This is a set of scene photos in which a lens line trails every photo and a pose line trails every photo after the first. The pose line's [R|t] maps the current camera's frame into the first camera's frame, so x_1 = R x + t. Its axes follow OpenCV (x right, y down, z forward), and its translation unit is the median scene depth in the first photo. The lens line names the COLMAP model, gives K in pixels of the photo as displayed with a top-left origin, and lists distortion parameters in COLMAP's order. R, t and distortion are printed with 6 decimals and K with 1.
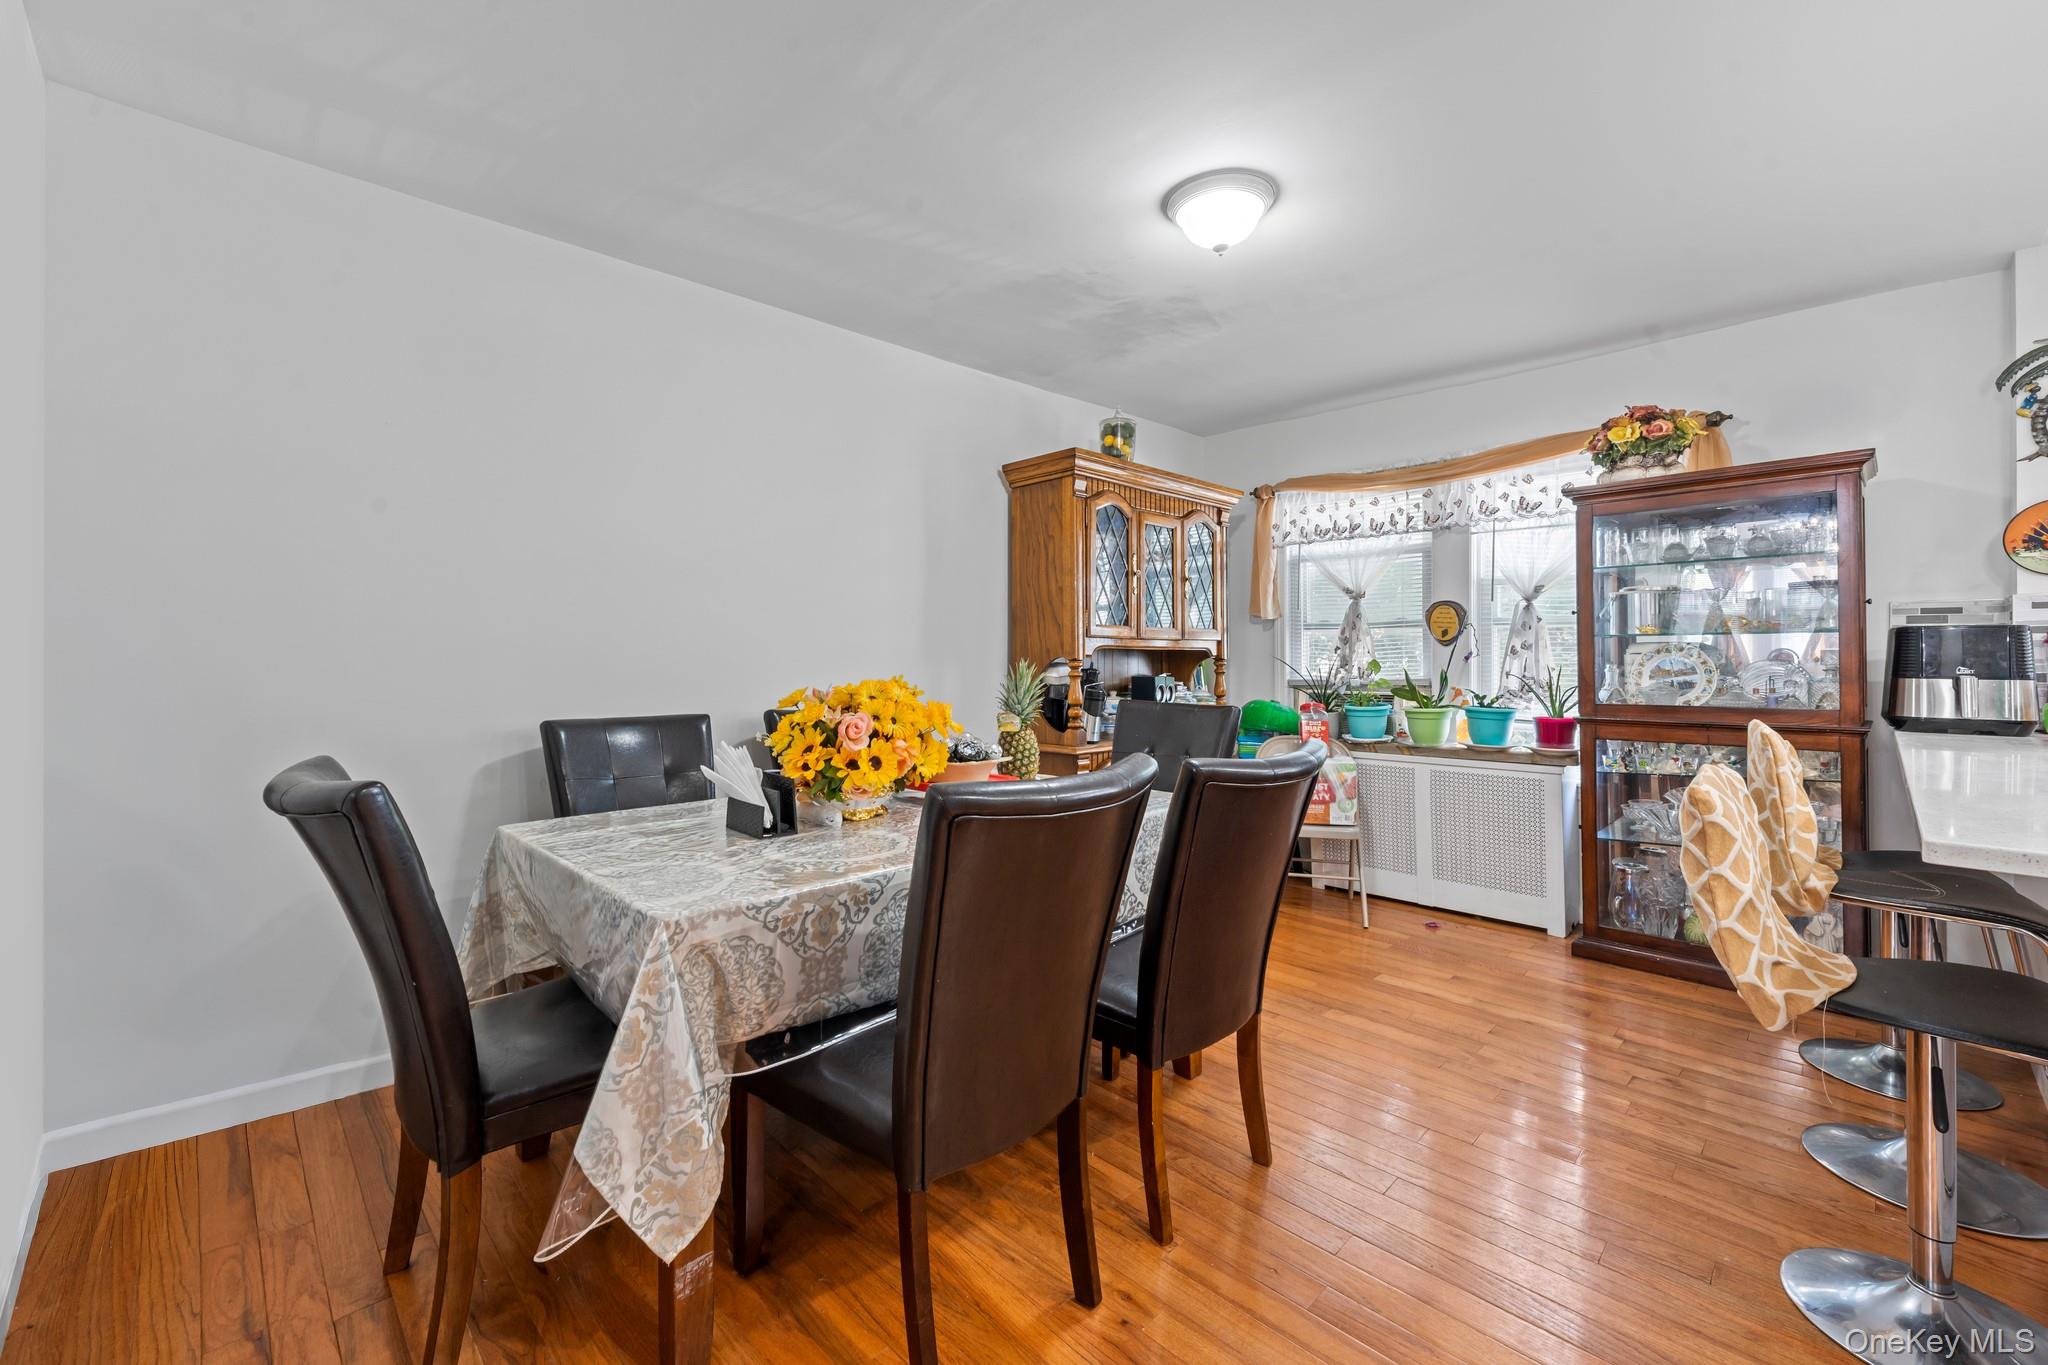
lens RADIAL K [[830.2, 0, 1009.9], [0, 830.2, 649.7], [0, 0, 1]] dist [0.002247, -0.000150]
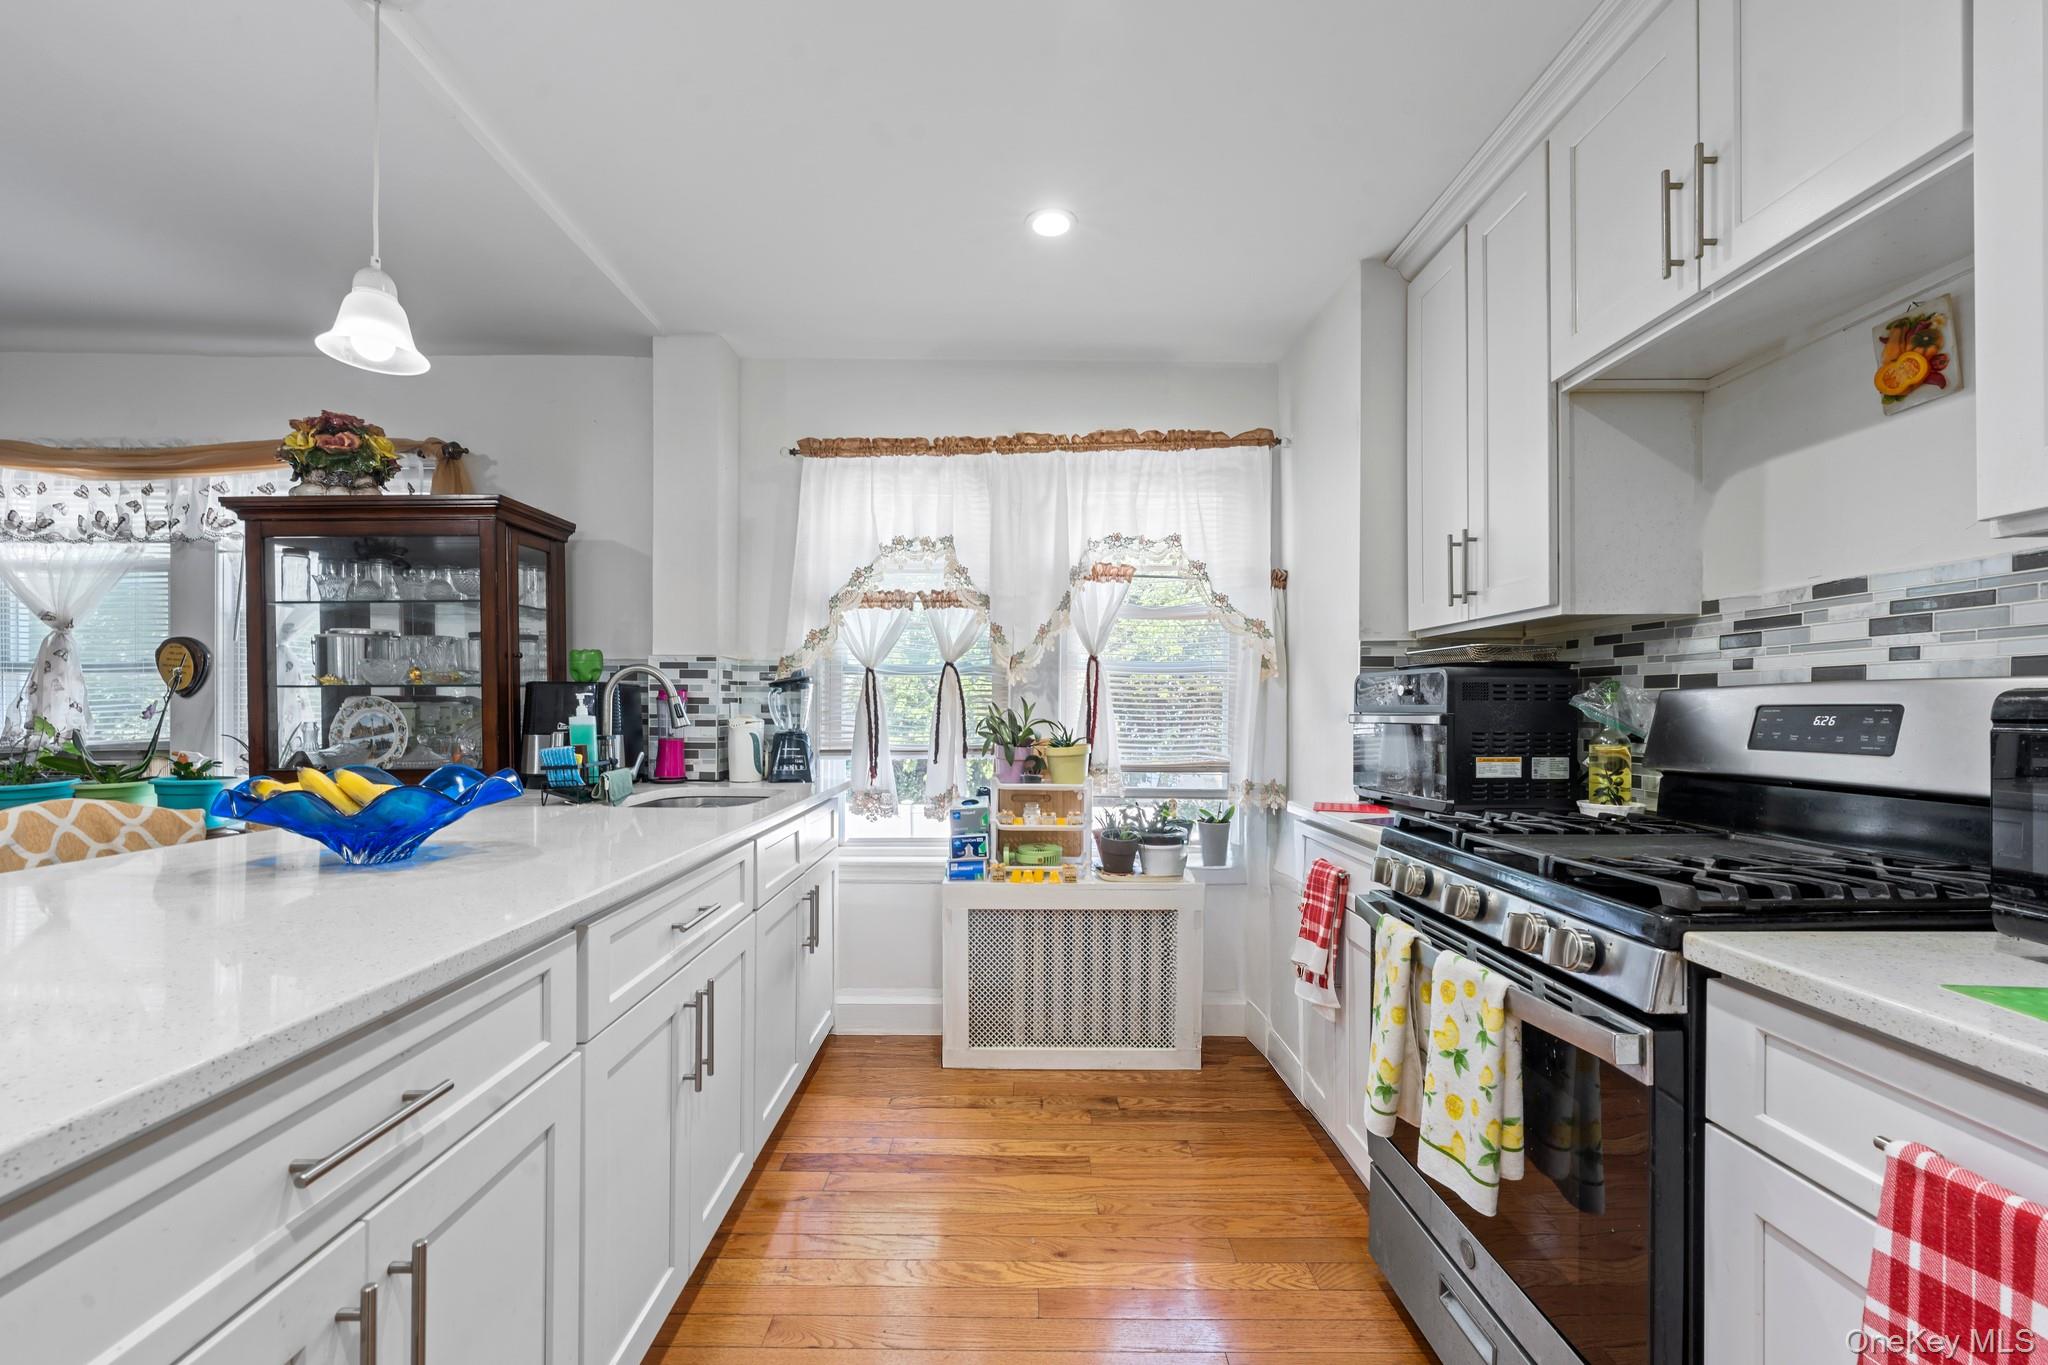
lens RADIAL K [[830.2, 0, 1014.4], [0, 830.2, 708.8], [0, 0, 1]] dist [0.002247, -0.000150]
pose [[0.698133, 0.002706, 0.715963, 0.642229], [-0.007727, 0.999963, 0.003755, -0.003624], [-0.715926, -0.008153, 0.698128, -0.078975]]
